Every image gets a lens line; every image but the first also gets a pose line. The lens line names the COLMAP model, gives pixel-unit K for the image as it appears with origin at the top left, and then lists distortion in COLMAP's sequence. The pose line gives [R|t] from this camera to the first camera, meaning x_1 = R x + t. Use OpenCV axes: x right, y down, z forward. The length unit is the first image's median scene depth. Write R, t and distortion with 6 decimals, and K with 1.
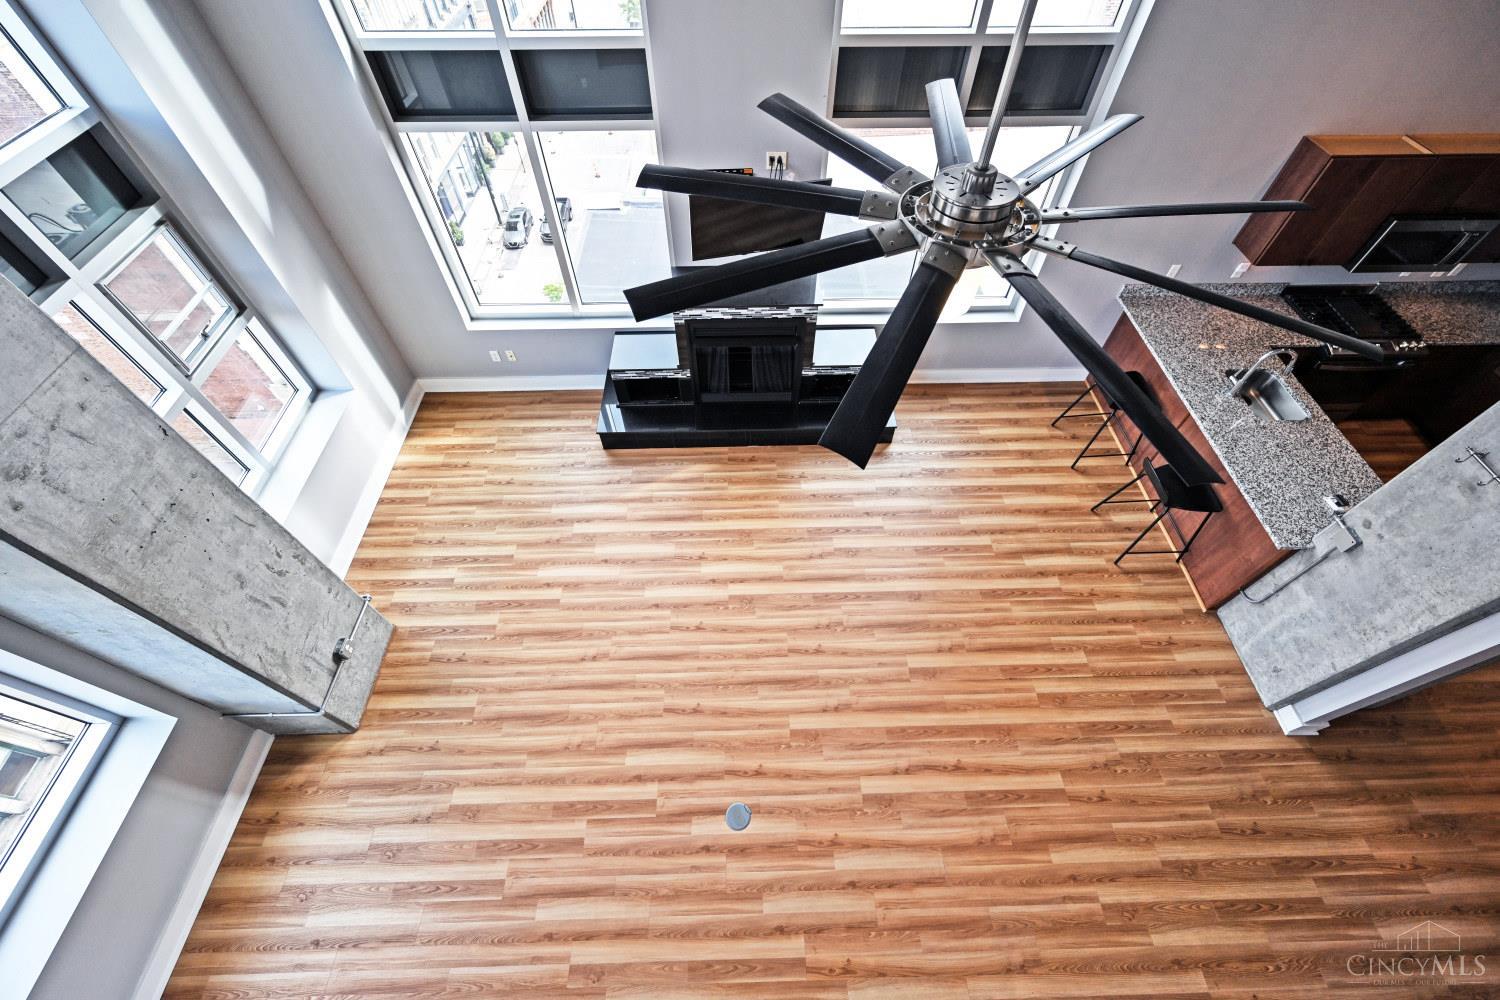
lens RADIAL K [[612.9, 0, 746.4], [0, 612.9, 497.1], [0, 0, 1]] dist [0.001709, 0.000007]
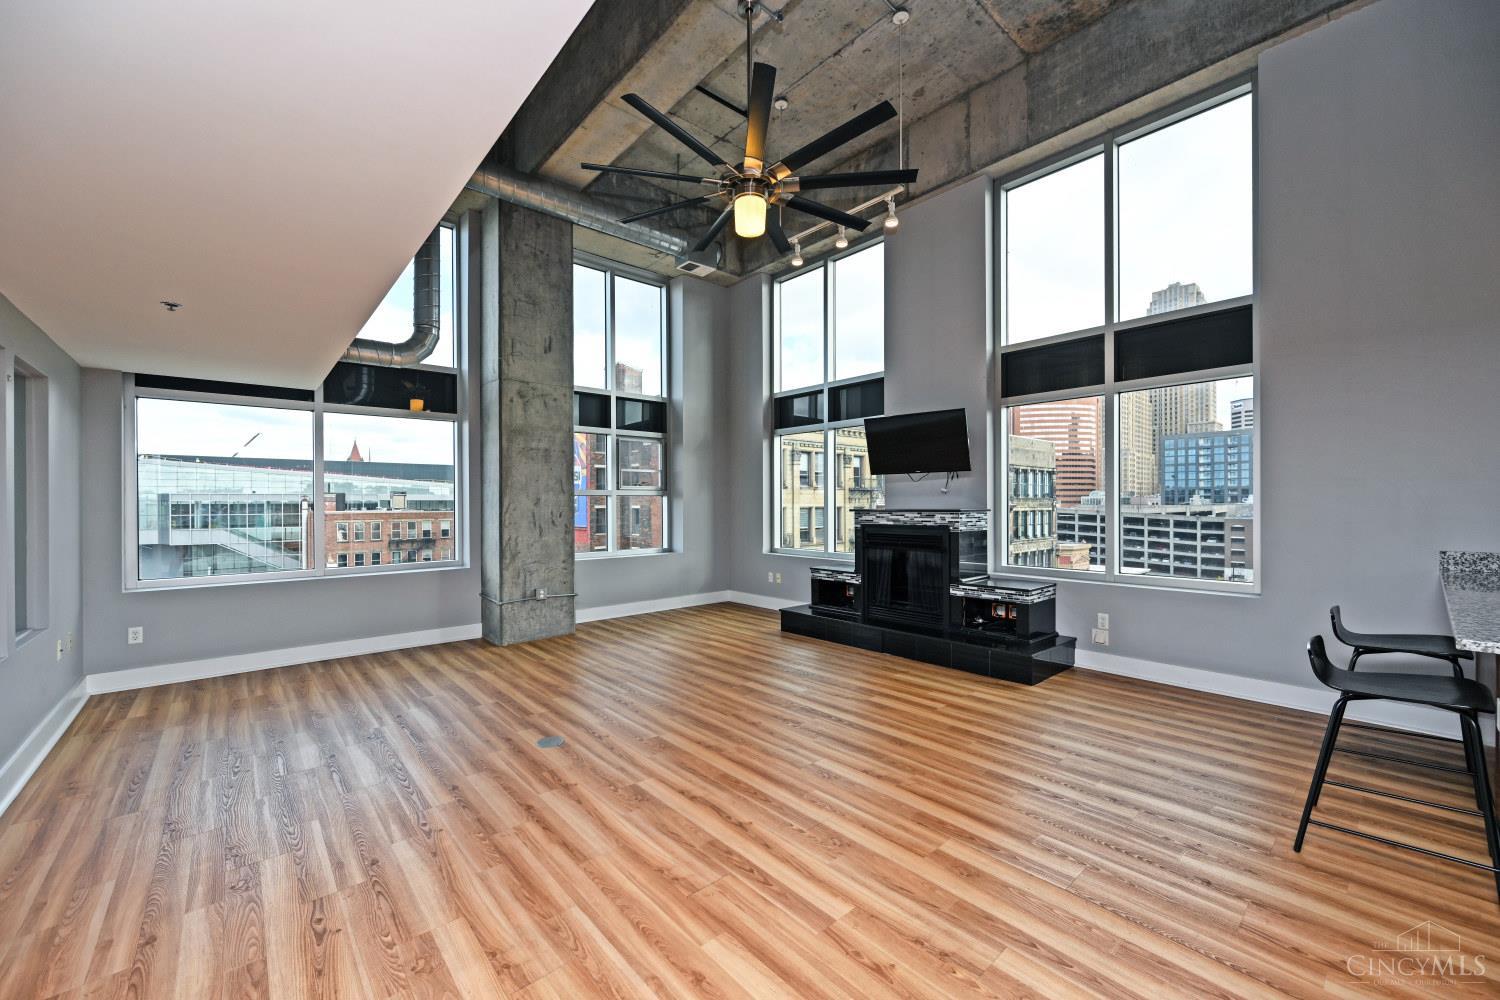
lens RADIAL K [[589.7, 0, 748.0], [0, 589.7, 501.9], [0, 0, 1]] dist [-0.000605, -0.000118]
pose [[0.638535, -0.007389, -0.769558, 0.757884], [-0.612525, 0.600511, -0.514003, 0.498759], [0.465926, 0.799582, 0.378922, 0.434710]]
